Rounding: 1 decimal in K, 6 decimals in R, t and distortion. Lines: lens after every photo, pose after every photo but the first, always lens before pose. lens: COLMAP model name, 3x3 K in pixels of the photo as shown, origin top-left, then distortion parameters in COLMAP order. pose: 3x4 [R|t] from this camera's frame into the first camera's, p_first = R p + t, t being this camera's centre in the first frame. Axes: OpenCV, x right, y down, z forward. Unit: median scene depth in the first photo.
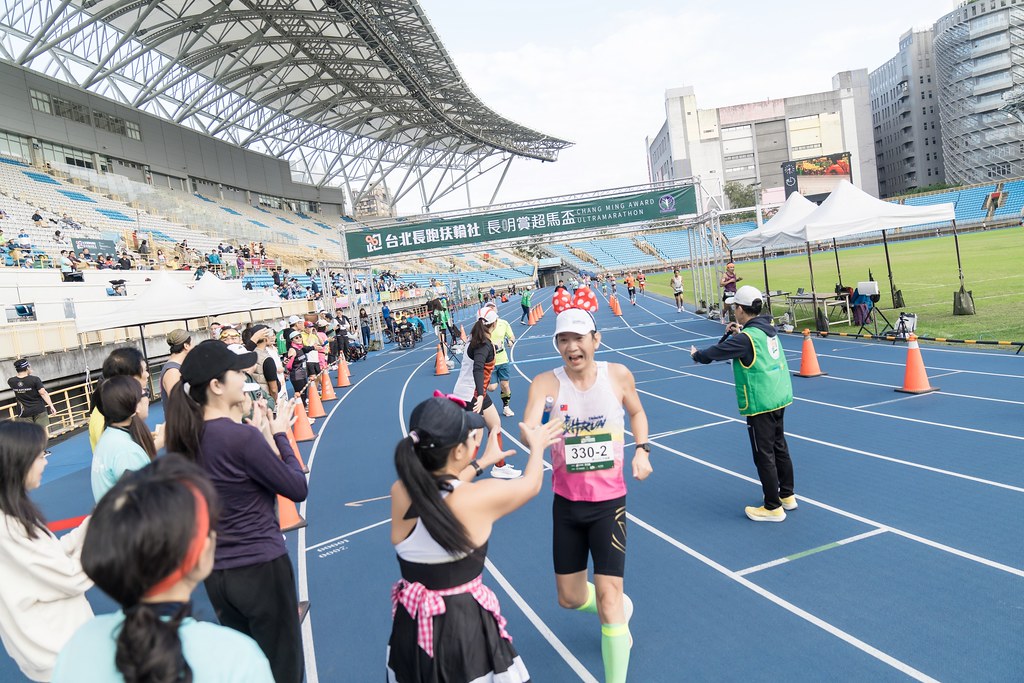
lens RADIAL K [[708.3, 0, 502.9], [0, 708.3, 316.7], [0, 0, 1]] dist [-0.019950, 0.002462]
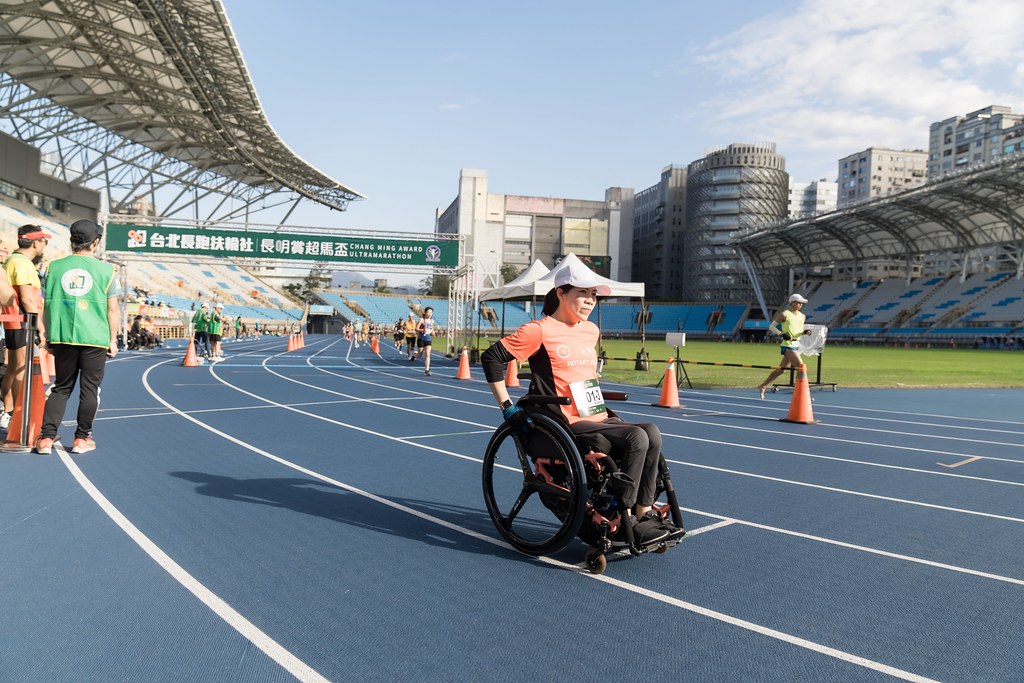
lens RADIAL K [[717.0, 0, 523.1], [0, 717.0, 302.5], [0, 0, 1]] dist [-0.051079, 0.041419]
pose [[0.930721, 0.163742, 0.327028, 0.001410], [-0.126456, 0.983104, -0.132342, 0.007916], [-0.343172, 0.081819, 0.935702, -0.016094]]
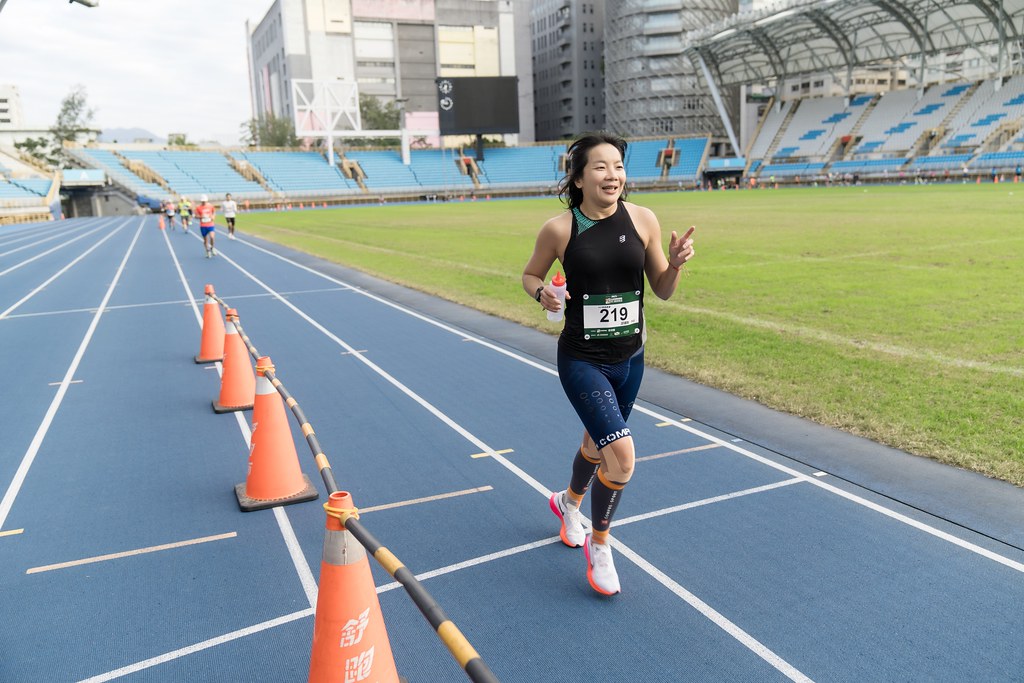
lens RADIAL K [[816.2, 0, 512.0], [0, 816.2, 341.5], [0, 0, 1]] dist [0.011269, -0.001384]
pose [[0.863693, 0.003776, 0.504004, 0.032188], [-0.049579, 0.995759, 0.077503, -0.010600], [-0.501573, -0.091927, 0.860217, 0.214972]]
